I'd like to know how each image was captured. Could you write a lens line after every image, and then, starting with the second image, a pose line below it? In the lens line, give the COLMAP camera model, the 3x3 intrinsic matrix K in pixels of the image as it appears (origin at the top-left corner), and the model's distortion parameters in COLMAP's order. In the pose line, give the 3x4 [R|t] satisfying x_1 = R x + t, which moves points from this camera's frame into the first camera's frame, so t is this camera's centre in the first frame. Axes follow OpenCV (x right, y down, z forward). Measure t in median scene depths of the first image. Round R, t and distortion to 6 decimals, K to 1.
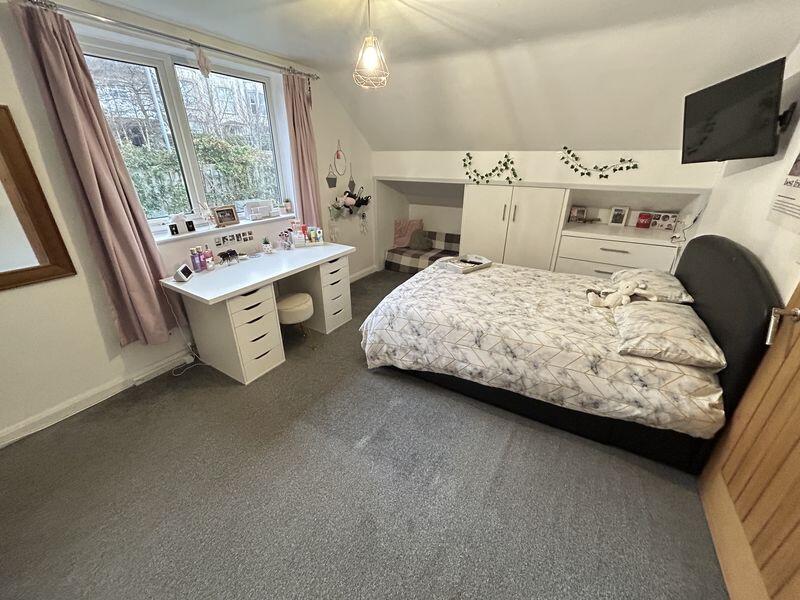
lens RADIAL K [[322.8, 0, 400.0], [0, 322.8, 300.0], [0, 0, 1]] dist [0.001091, 0.000434]
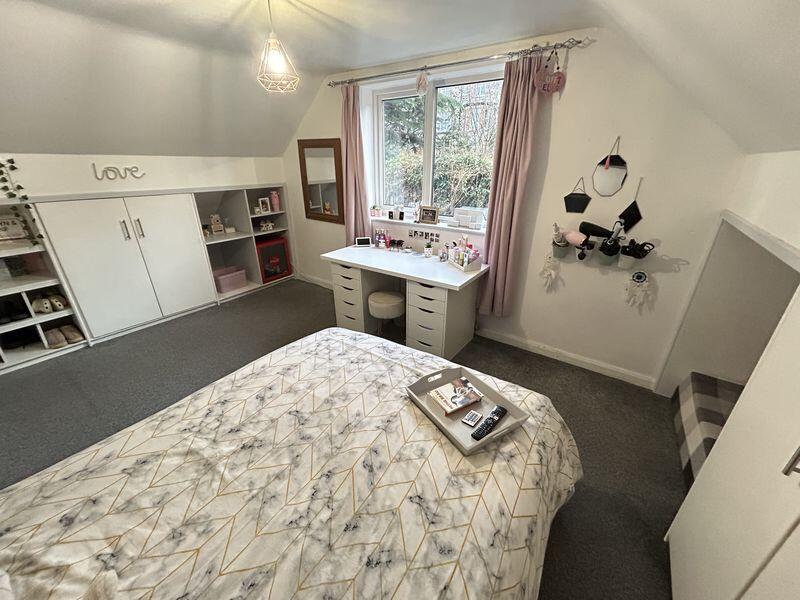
lens RADIAL K [[322.8, 0, 400.0], [0, 322.8, 300.0], [0, 0, 1]] dist [0.001091, 0.000434]
pose [[-0.076103, 0.390853, -0.917302, 0.667877], [-0.410997, 0.825885, 0.385999, -0.438547], [0.908455, 0.406384, 0.097787, 0.980555]]
